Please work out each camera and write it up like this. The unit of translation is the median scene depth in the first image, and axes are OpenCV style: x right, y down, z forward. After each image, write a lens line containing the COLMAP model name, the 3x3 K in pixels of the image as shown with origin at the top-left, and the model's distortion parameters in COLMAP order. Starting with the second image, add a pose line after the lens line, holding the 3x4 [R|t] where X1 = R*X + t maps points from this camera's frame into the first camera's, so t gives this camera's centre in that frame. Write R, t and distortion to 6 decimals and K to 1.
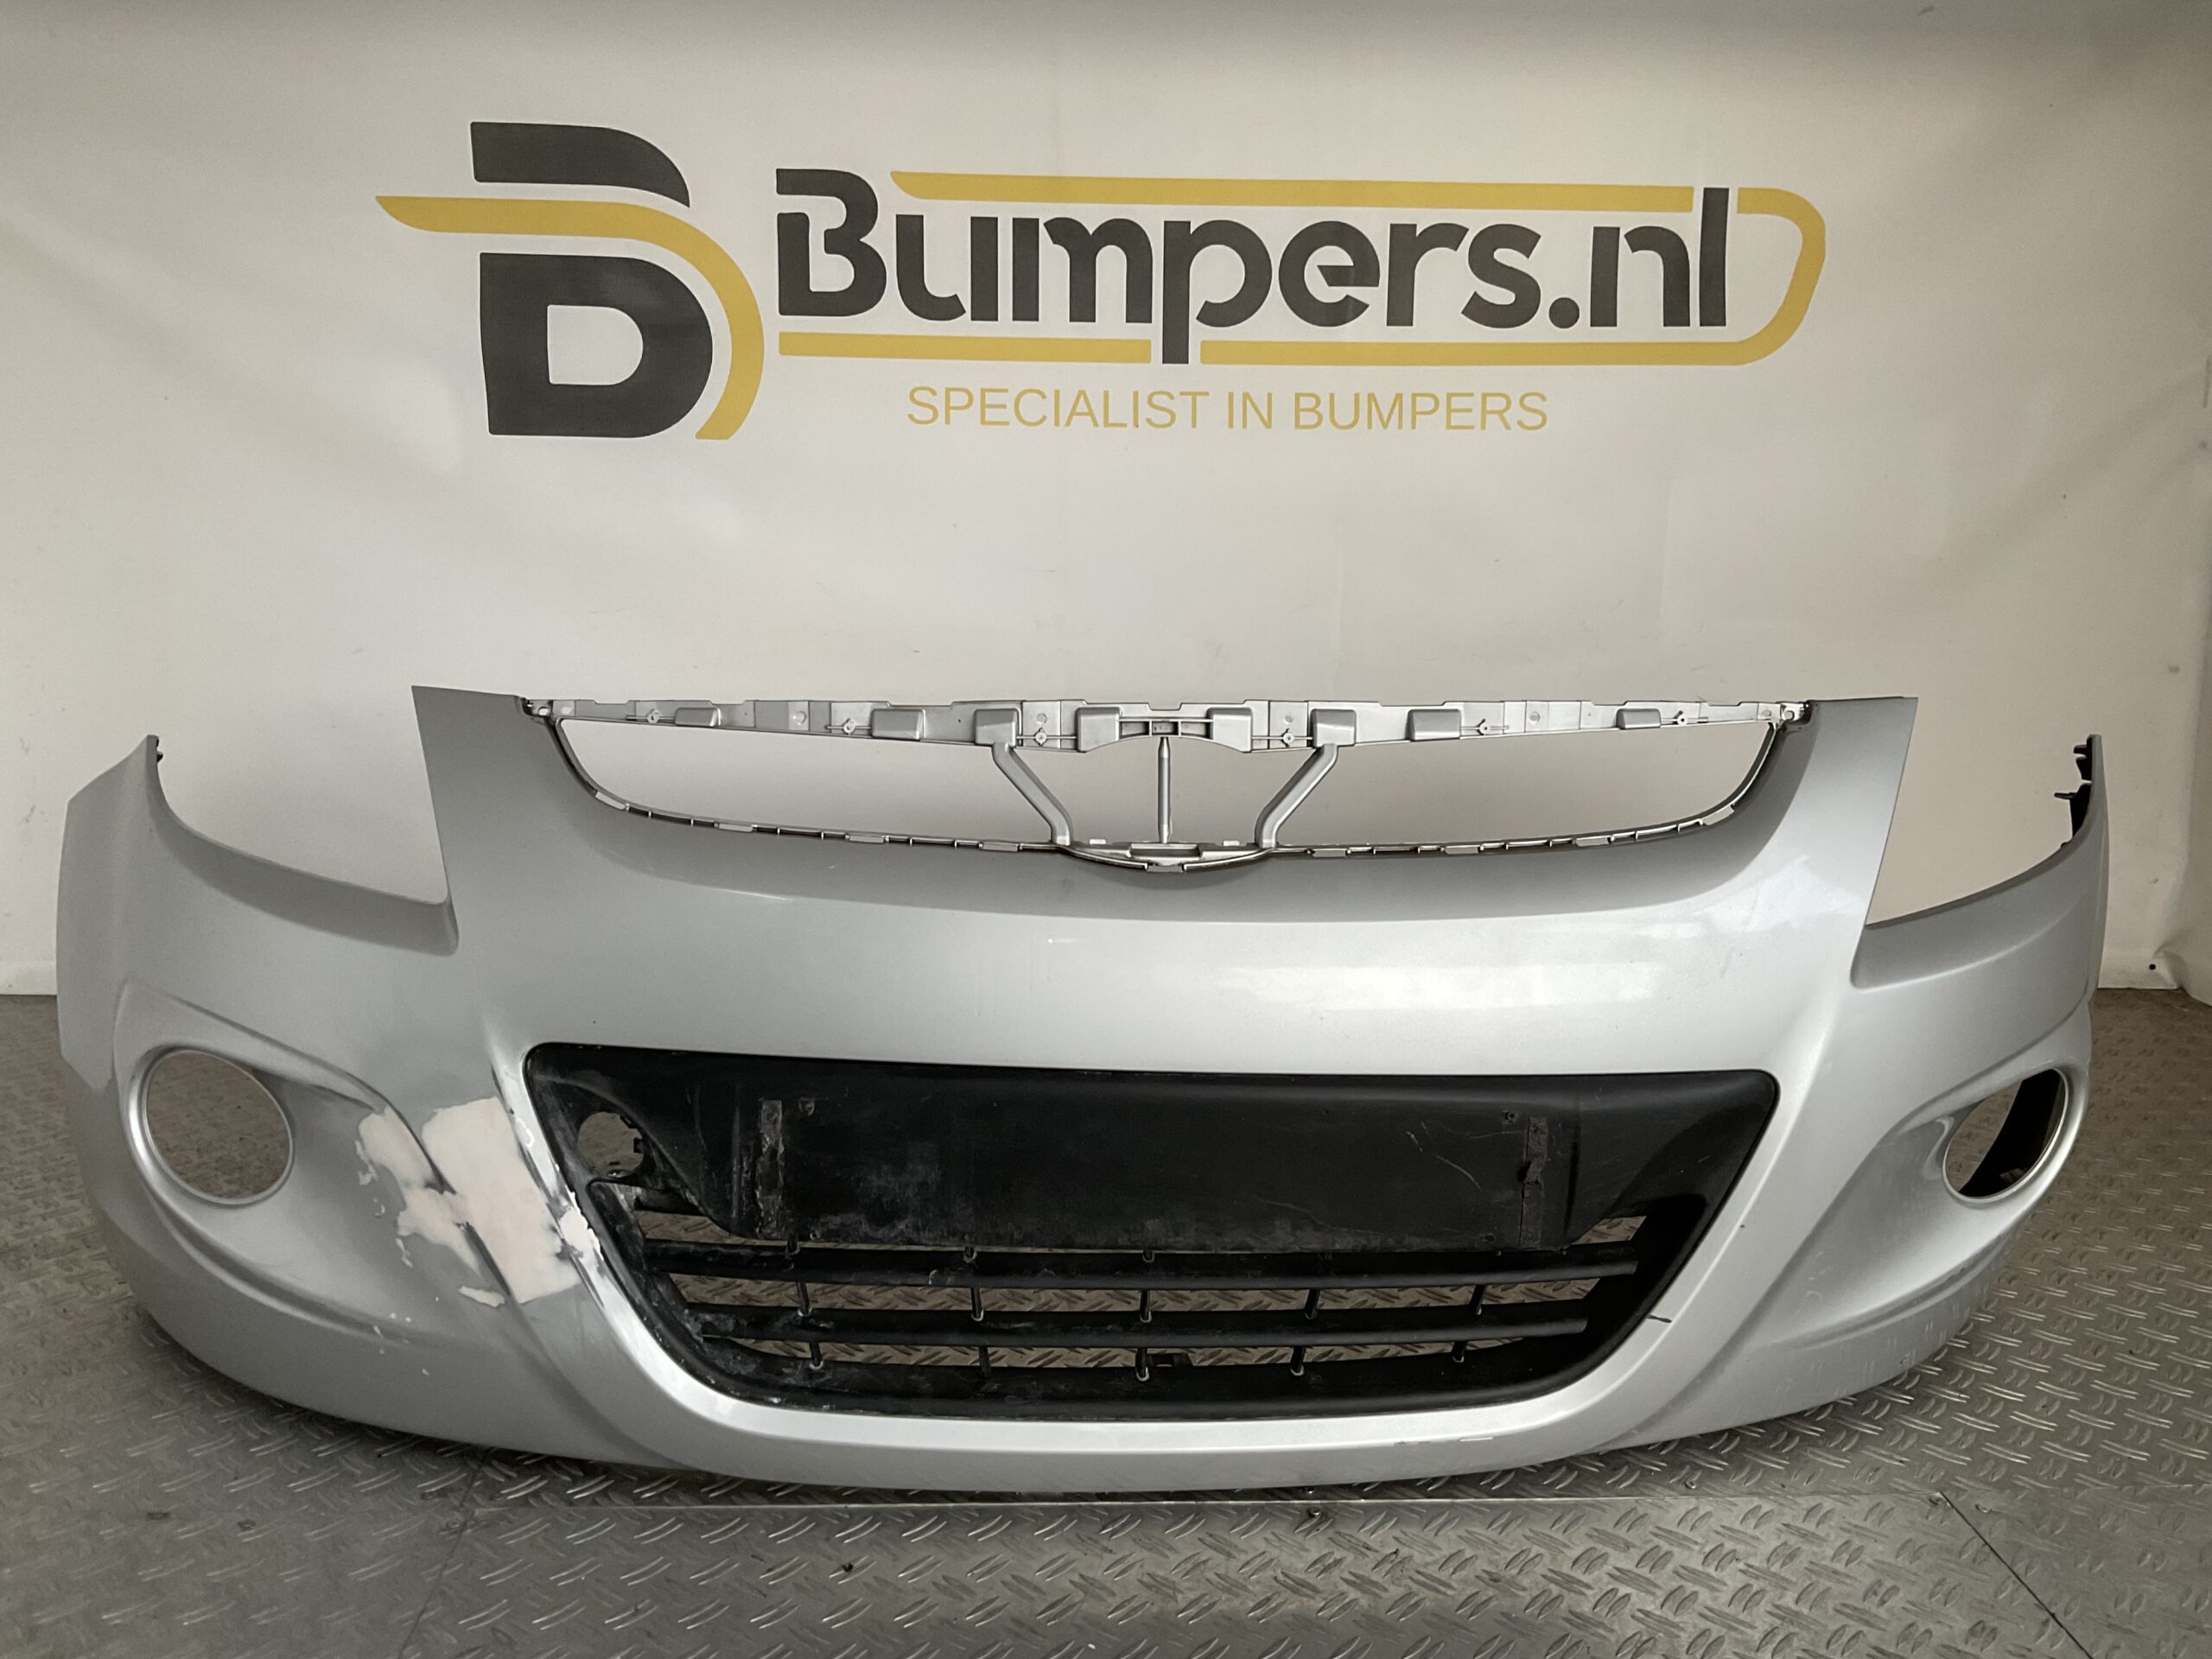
lens RADIAL K [[1824.6, 0, 1106.0], [0, 1824.6, 829.5], [0, 0, 1]] dist [0.131702, -0.263270]
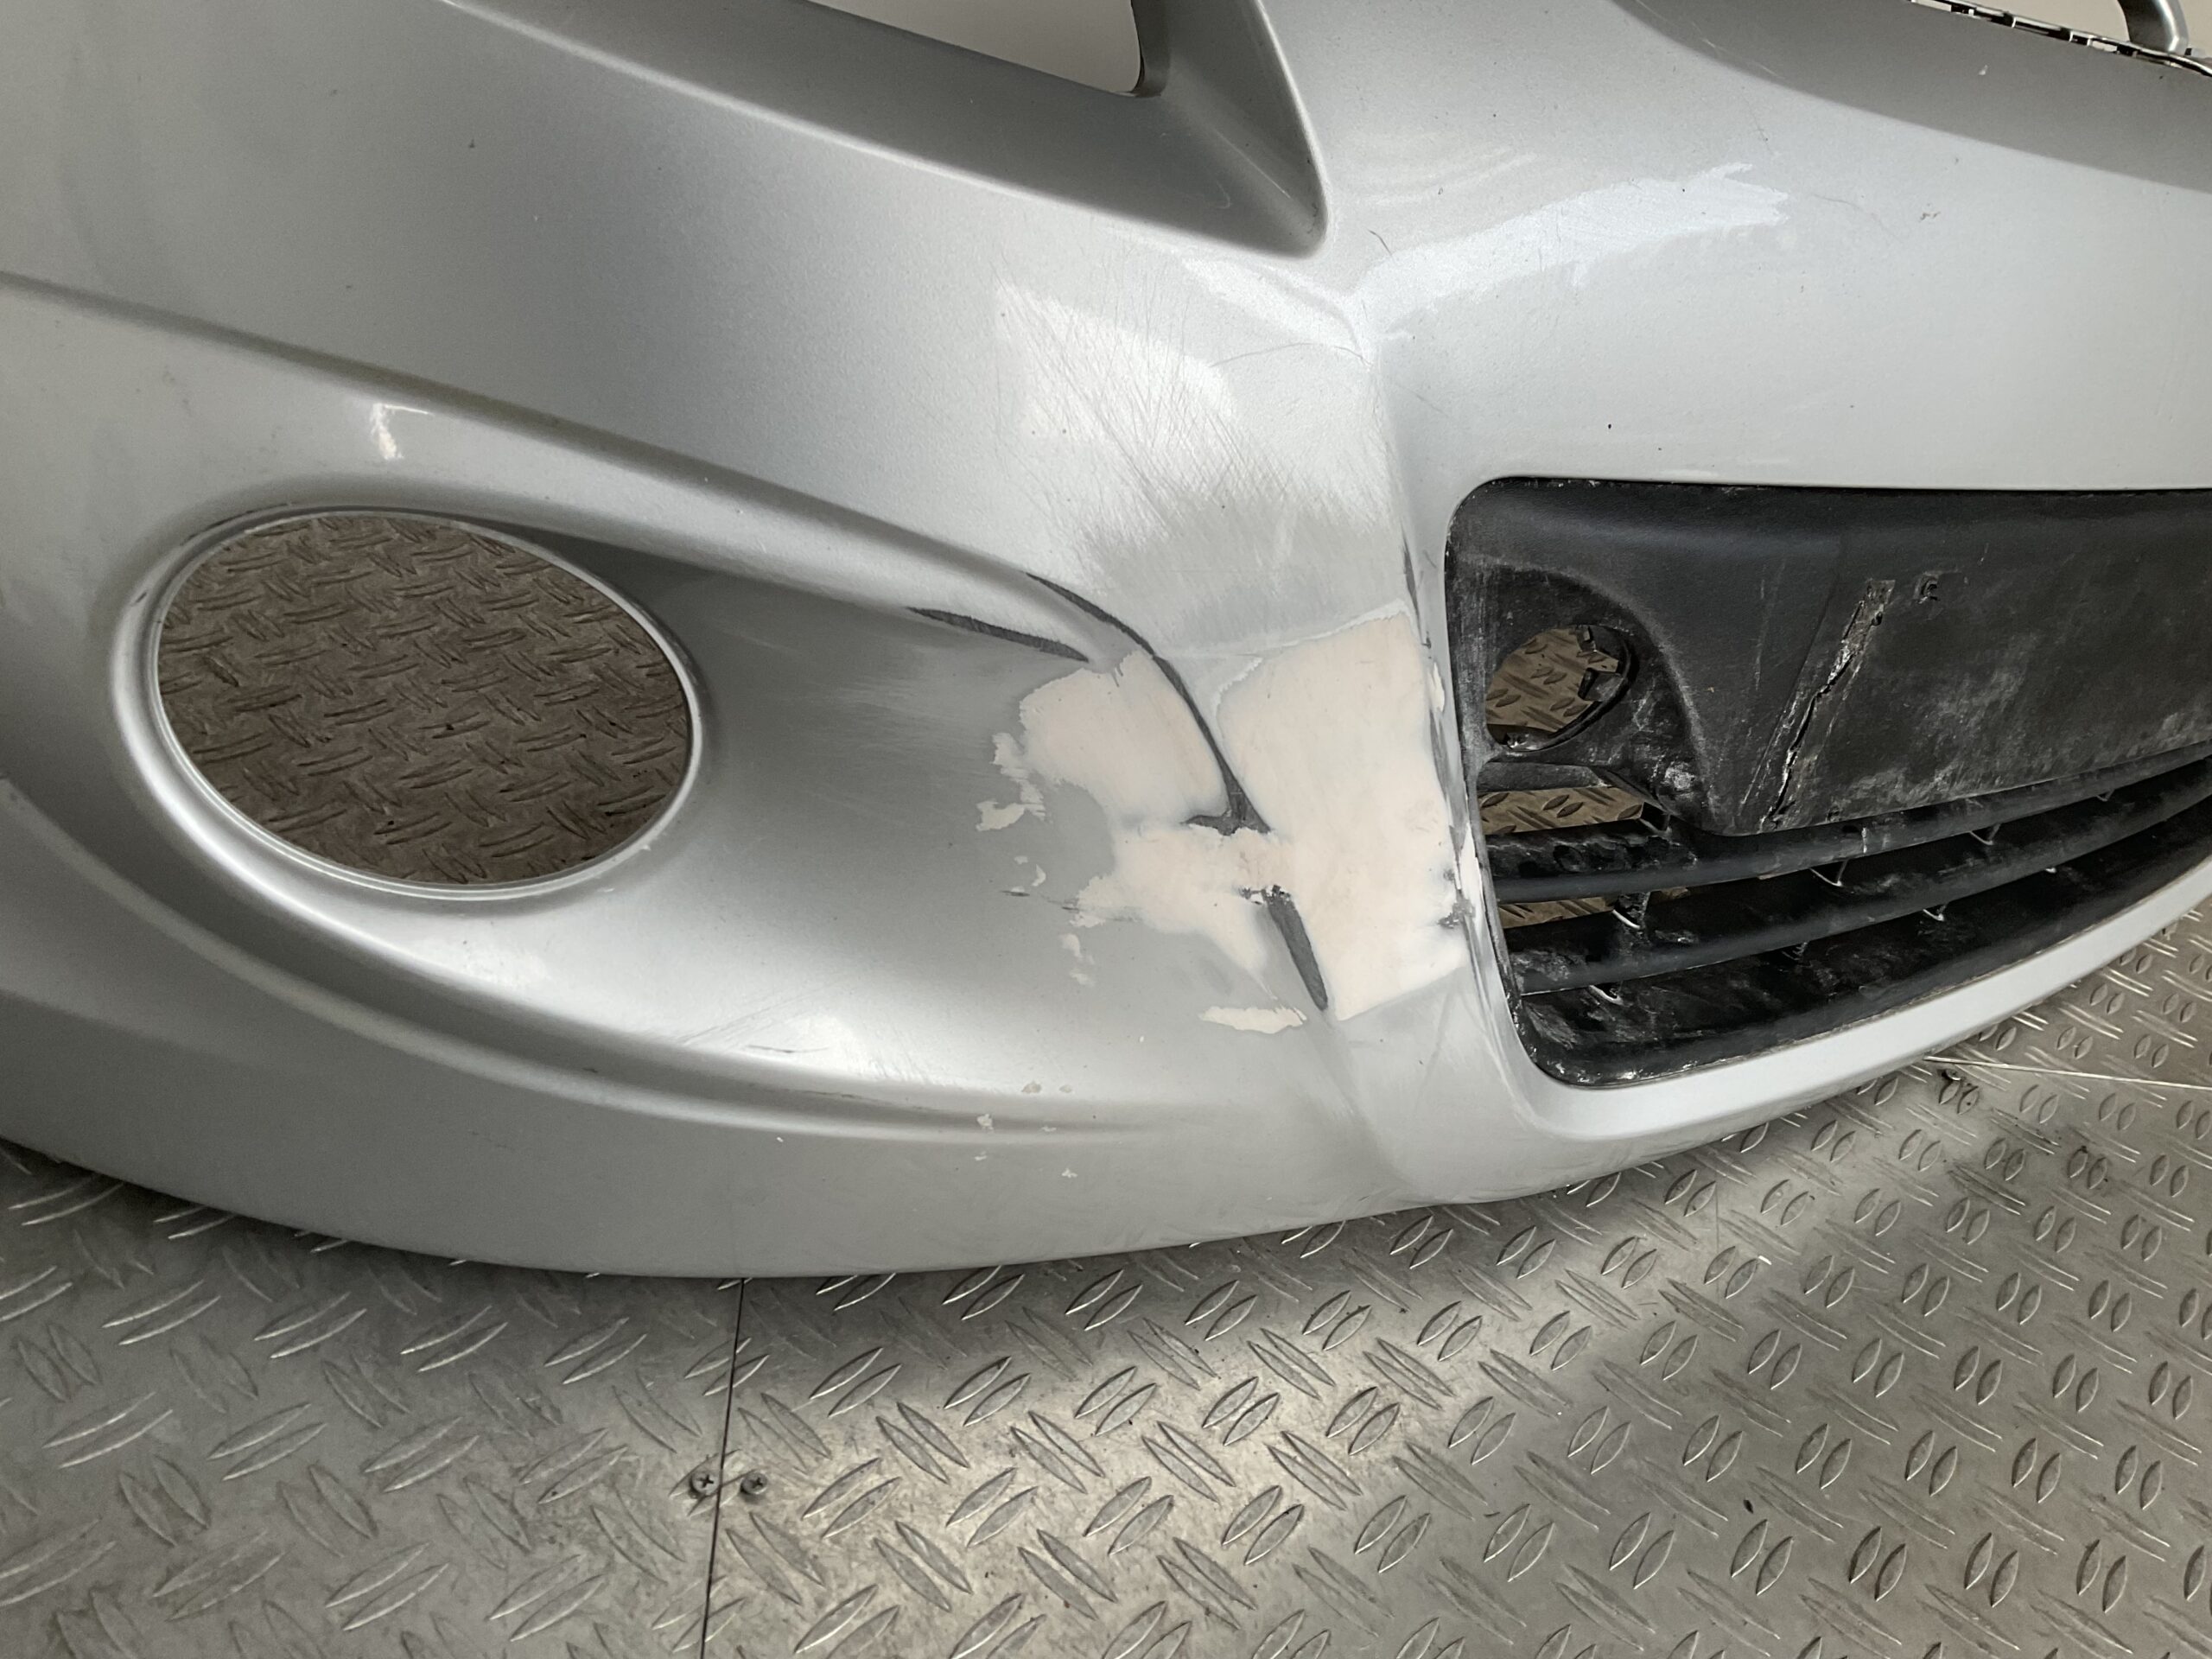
lens RADIAL K [[1824.6, 0, 1106.0], [0, 1824.6, 829.5], [0, 0, 1]] dist [0.131702, -0.263270]
pose [[0.827174, -0.151220, 0.541217, -0.601265], [-0.086942, 0.917076, 0.389117, 0.032478], [-0.555180, -0.368922, 0.745434, 0.687772]]
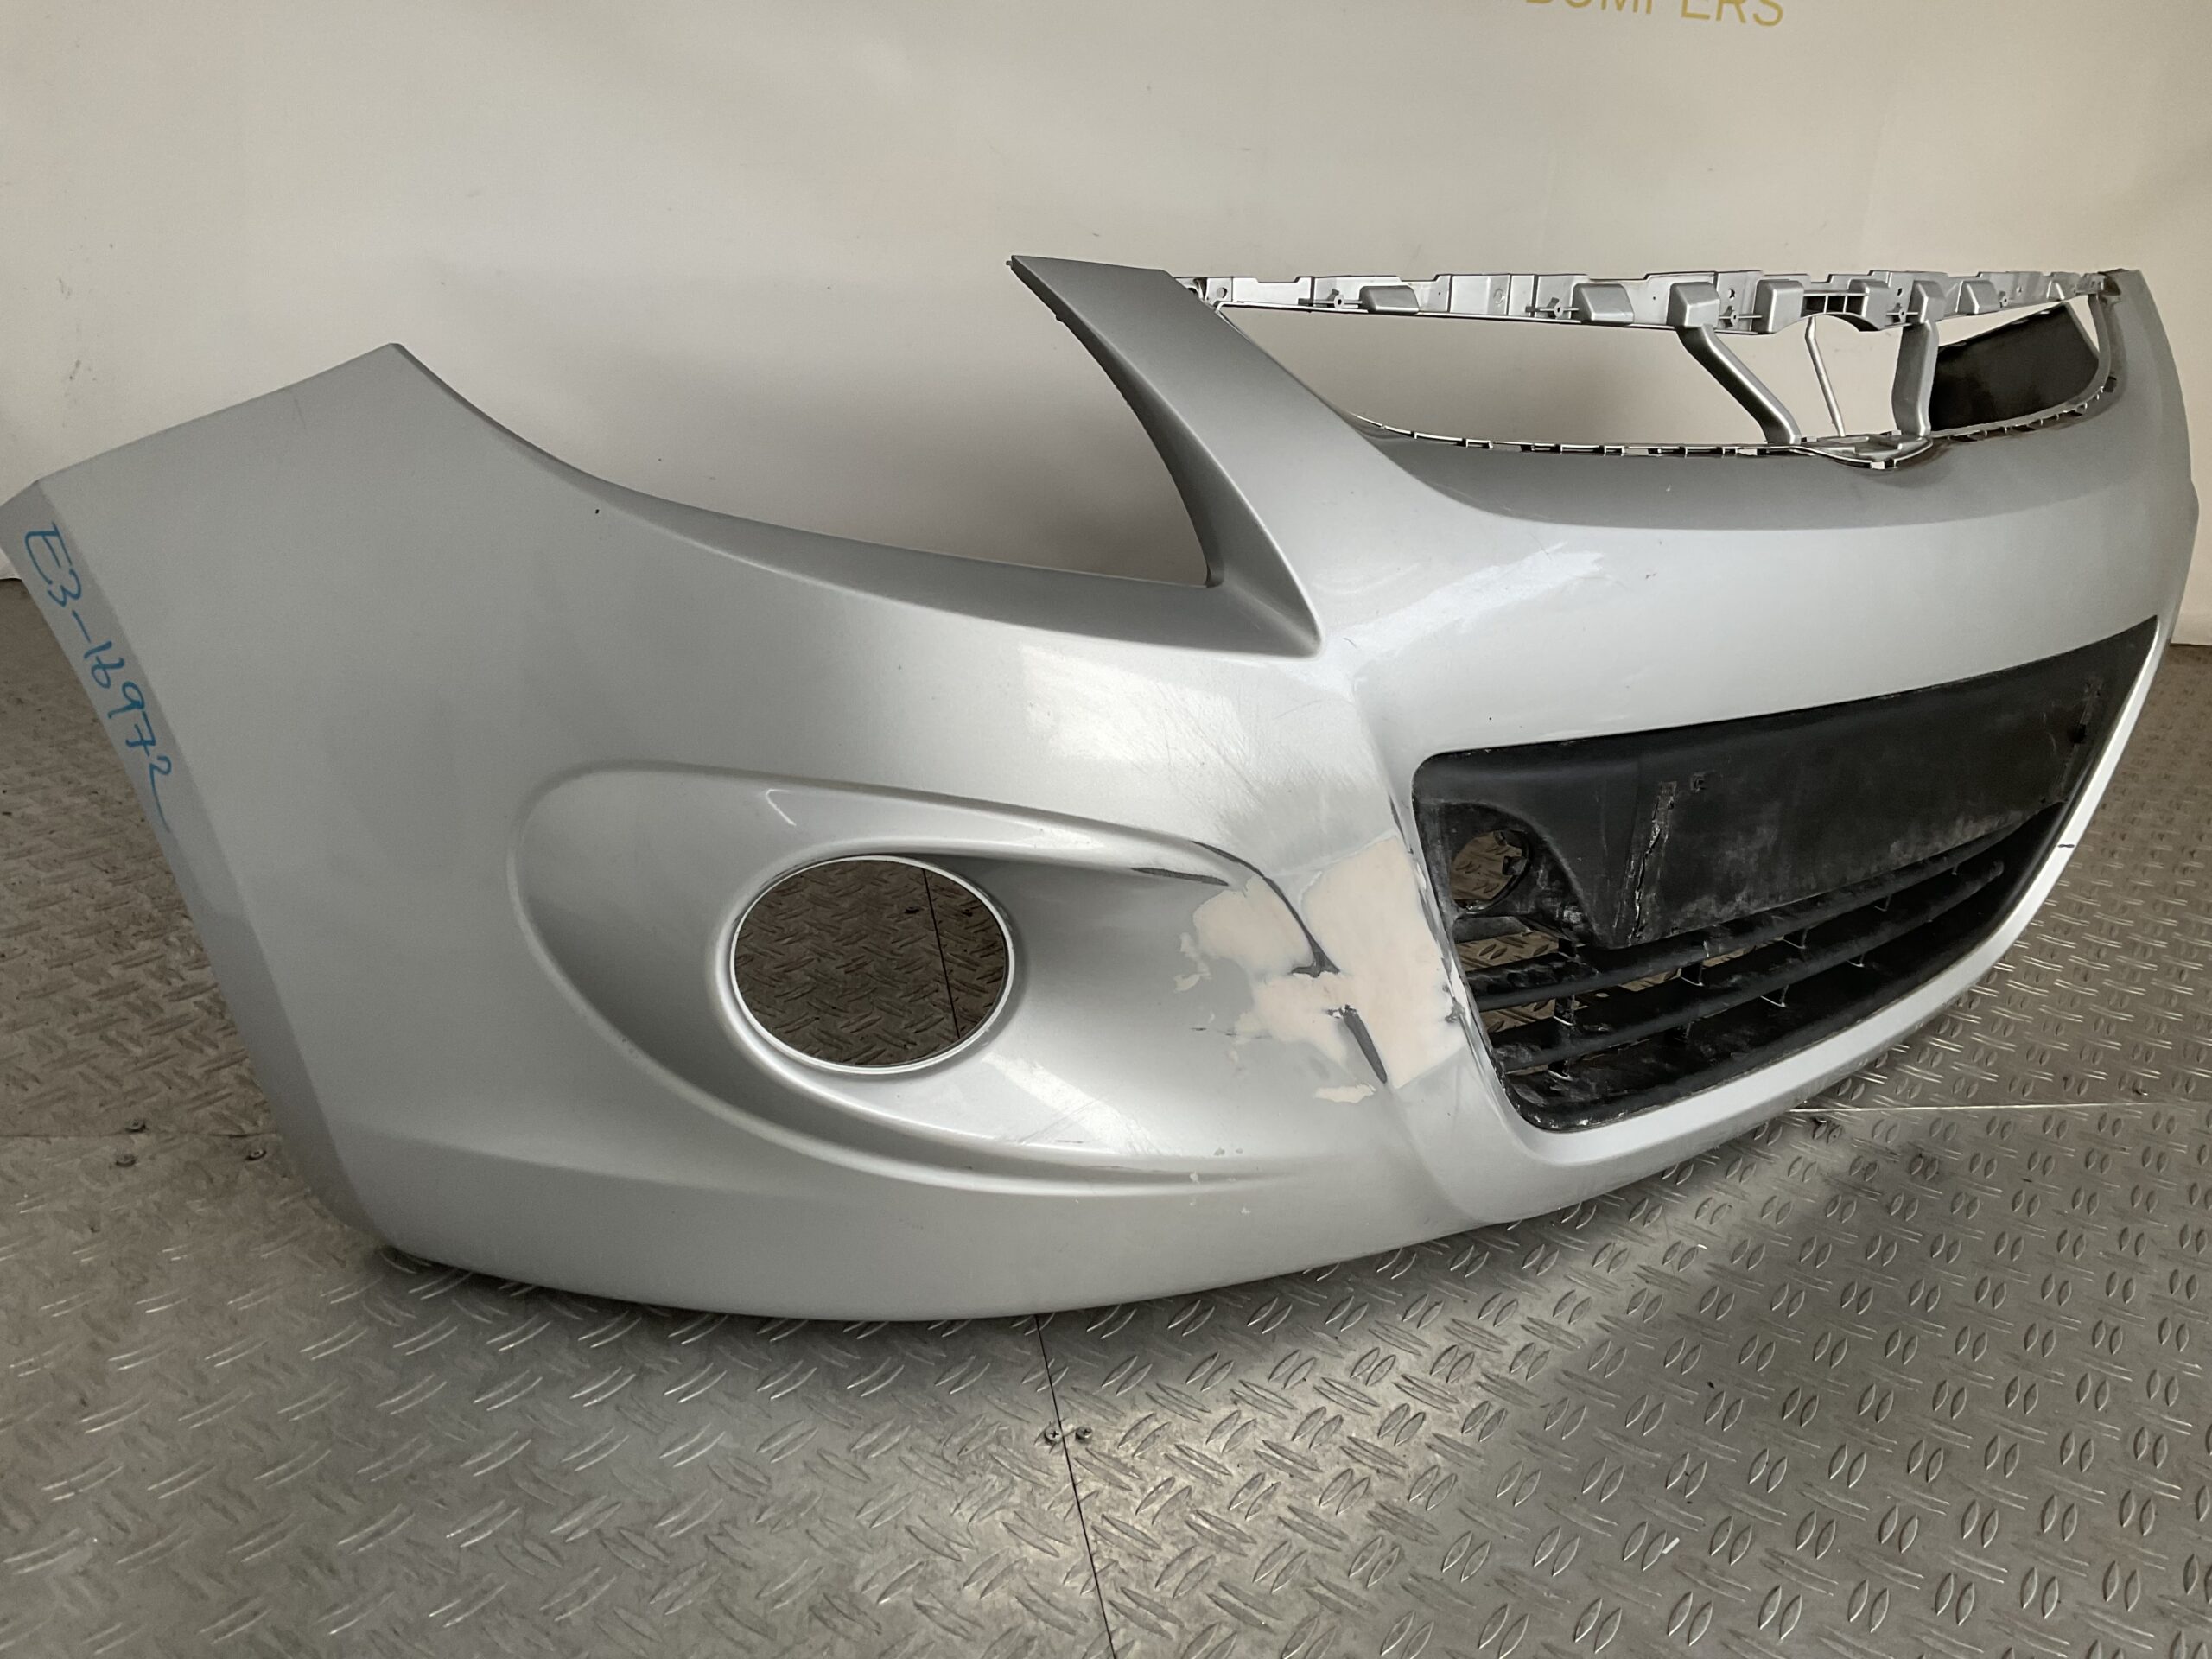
lens RADIAL K [[1824.6, 0, 1106.0], [0, 1824.6, 829.5], [0, 0, 1]] dist [0.131702, -0.263270]
pose [[0.788740, -0.174253, 0.589513, -0.828959], [0.041139, 0.971796, 0.232208, -0.032156], [-0.613349, -0.158900, 0.773662, 0.488852]]
